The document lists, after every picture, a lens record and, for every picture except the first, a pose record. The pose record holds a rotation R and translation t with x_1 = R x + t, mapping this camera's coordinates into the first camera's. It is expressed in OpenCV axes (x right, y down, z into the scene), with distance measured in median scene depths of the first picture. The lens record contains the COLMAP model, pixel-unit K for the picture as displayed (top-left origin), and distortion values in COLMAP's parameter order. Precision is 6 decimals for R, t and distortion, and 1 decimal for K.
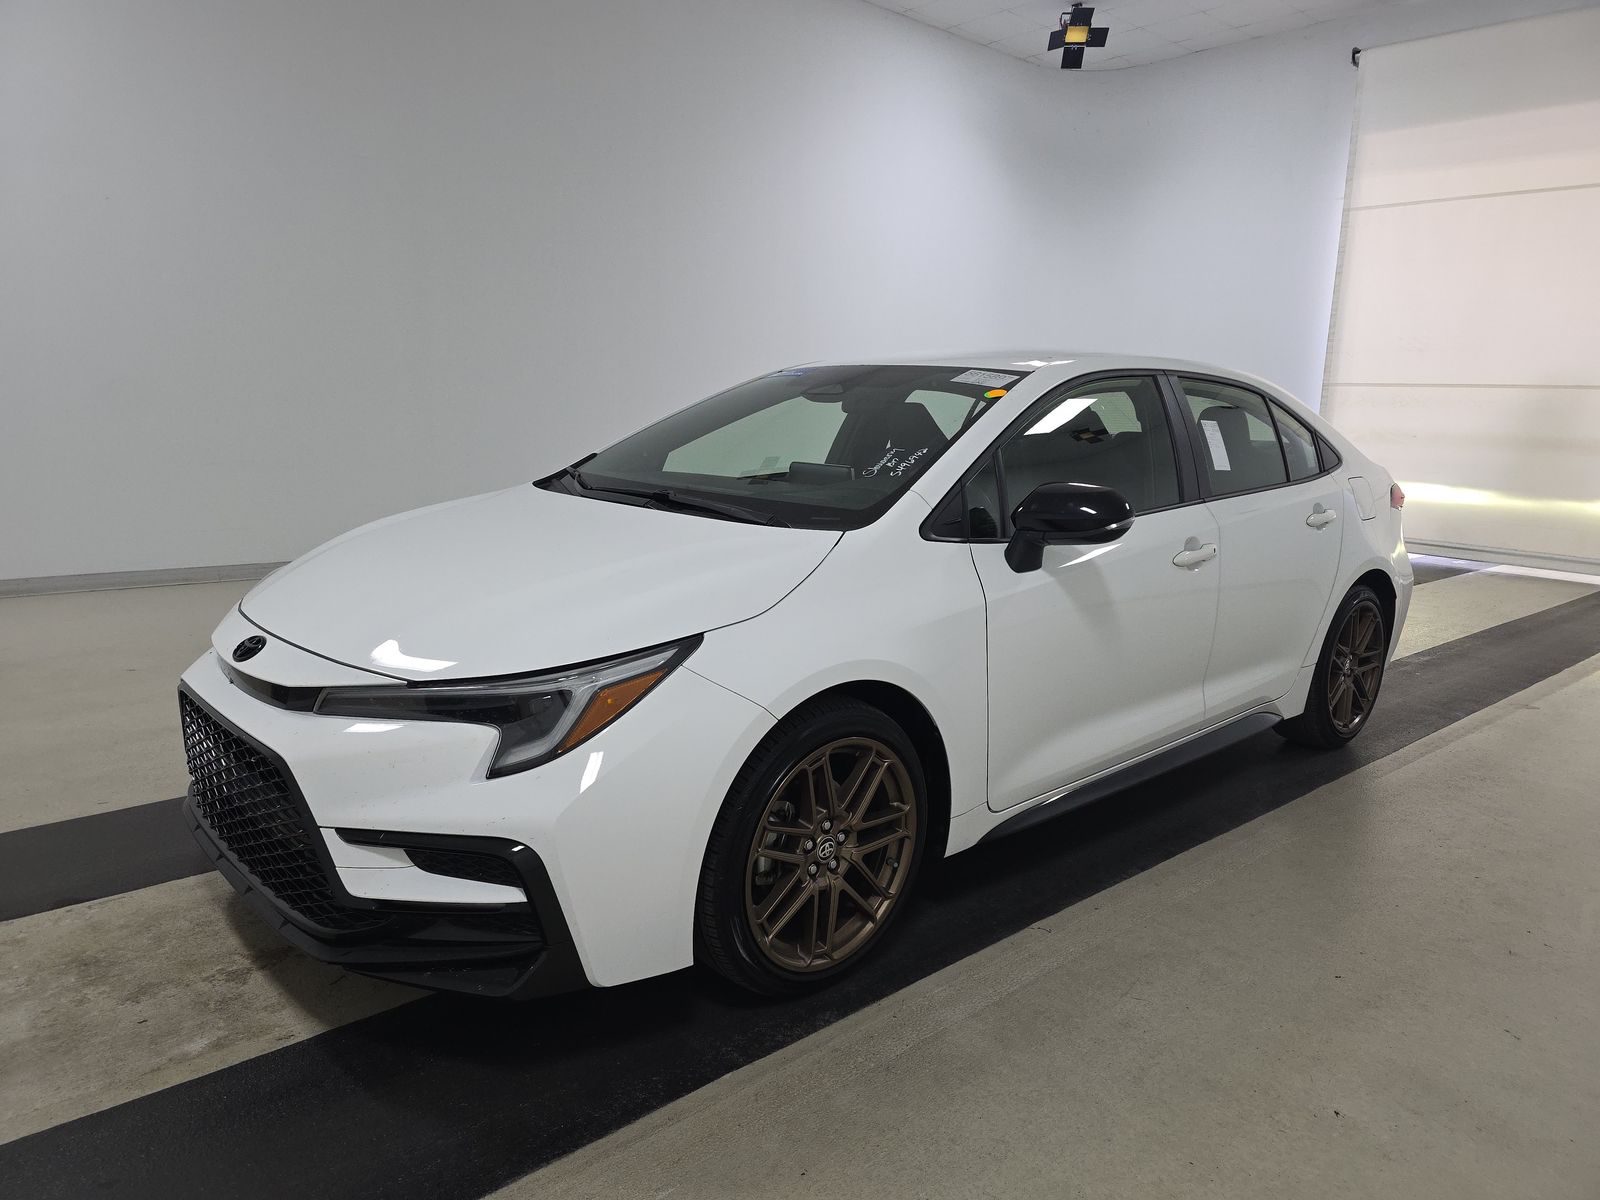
lens RADIAL K [[1101.7, 0, 800.0], [0, 1101.7, 600.0], [0, 0, 1]] dist [0.016662, -0.005925]
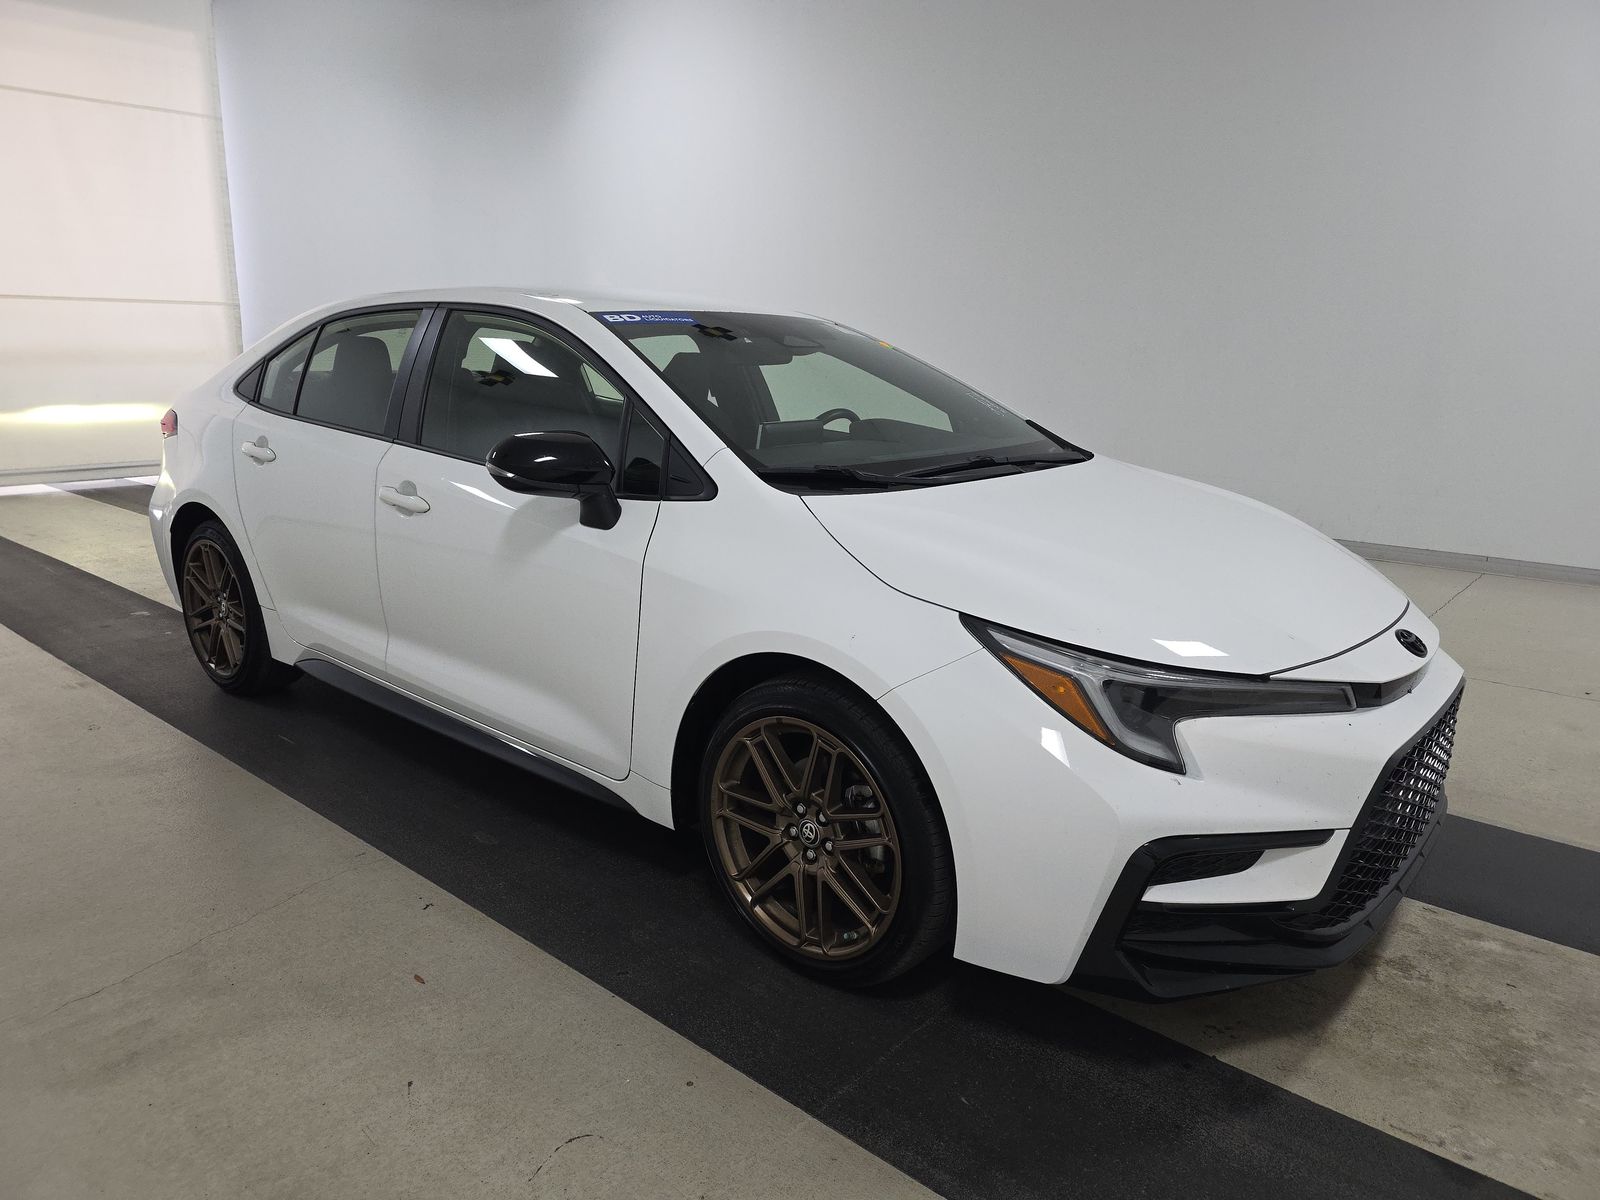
lens RADIAL K [[1101.7, 0, 800.0], [0, 1101.7, 600.0], [0, 0, 1]] dist [0.016662, -0.005925]
pose [[-0.149165, -0.256806, 0.954882, -1.316090], [0.152484, 0.948161, 0.278819, -0.341800], [-0.976984, 0.187195, -0.102273, 1.592416]]
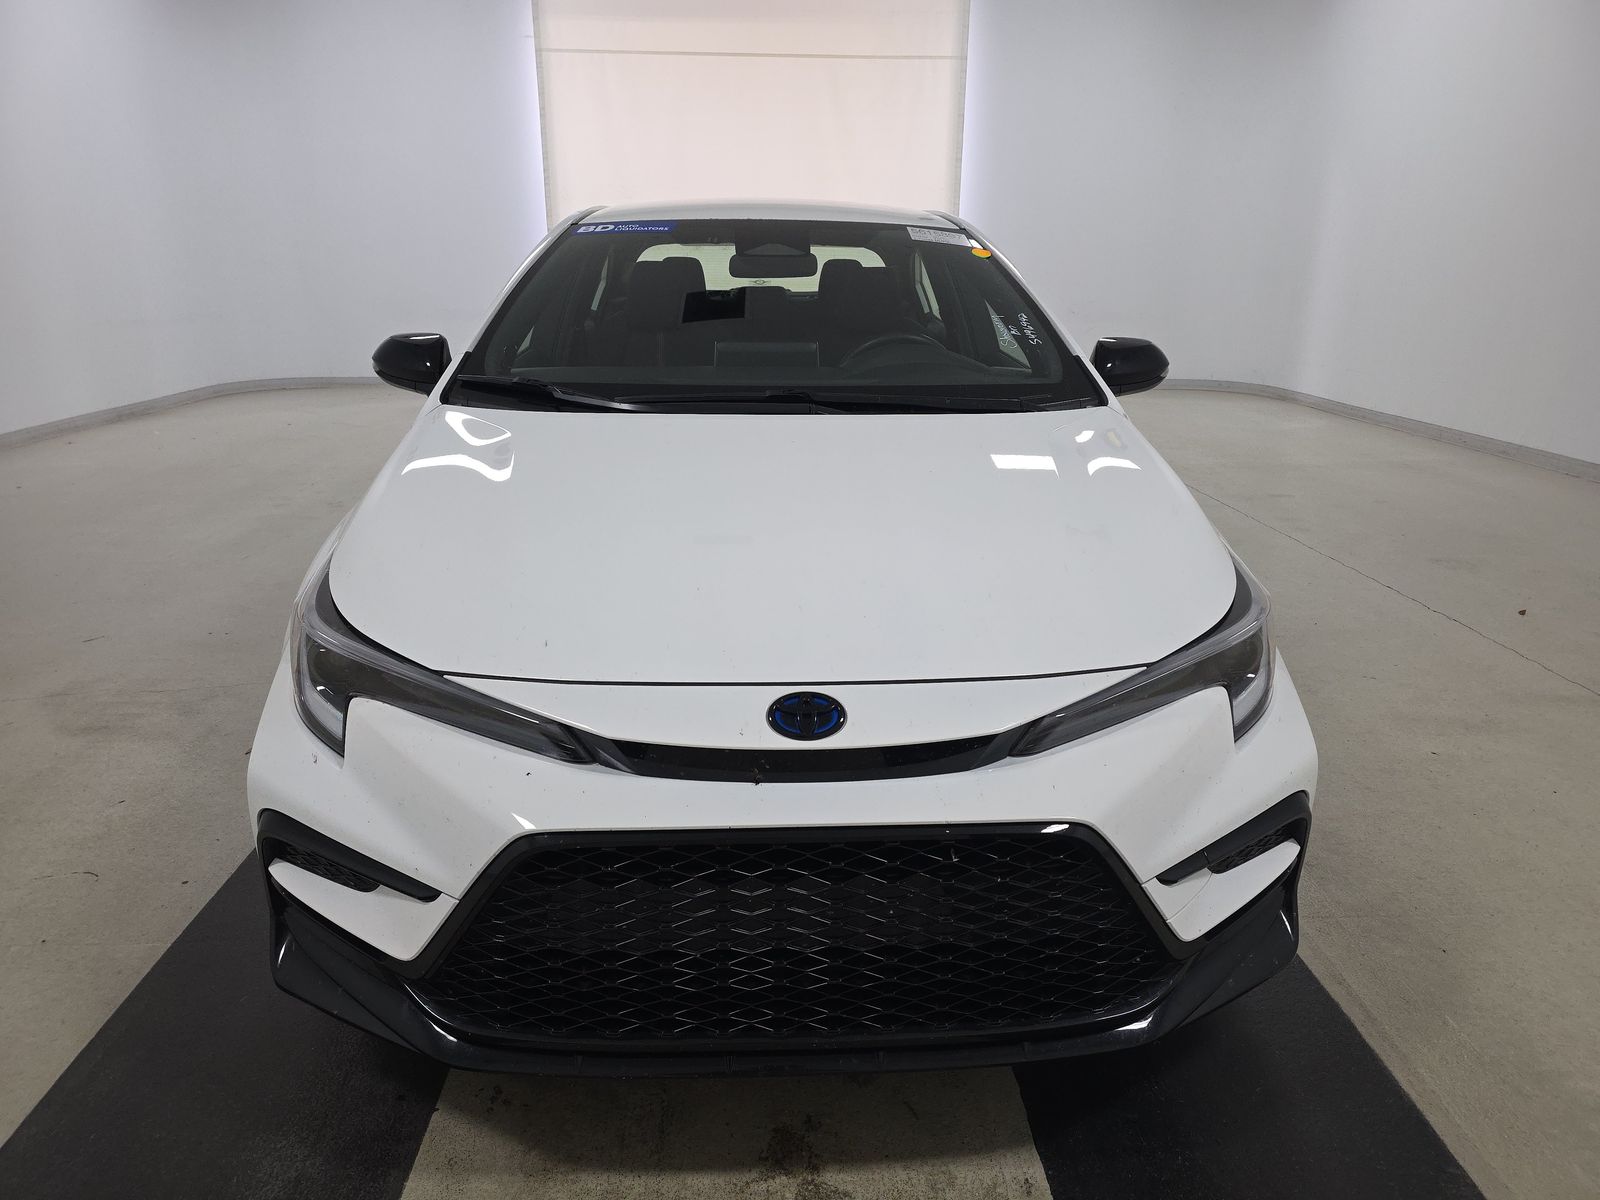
lens RADIAL K [[1101.7, 0, 800.0], [0, 1101.7, 600.0], [0, 0, 1]] dist [0.016662, -0.005925]
pose [[0.636430, -0.259110, 0.726511, -0.912133], [0.157975, 0.965709, 0.206033, -0.144551], [-0.754984, -0.016355, 0.655539, 0.585413]]
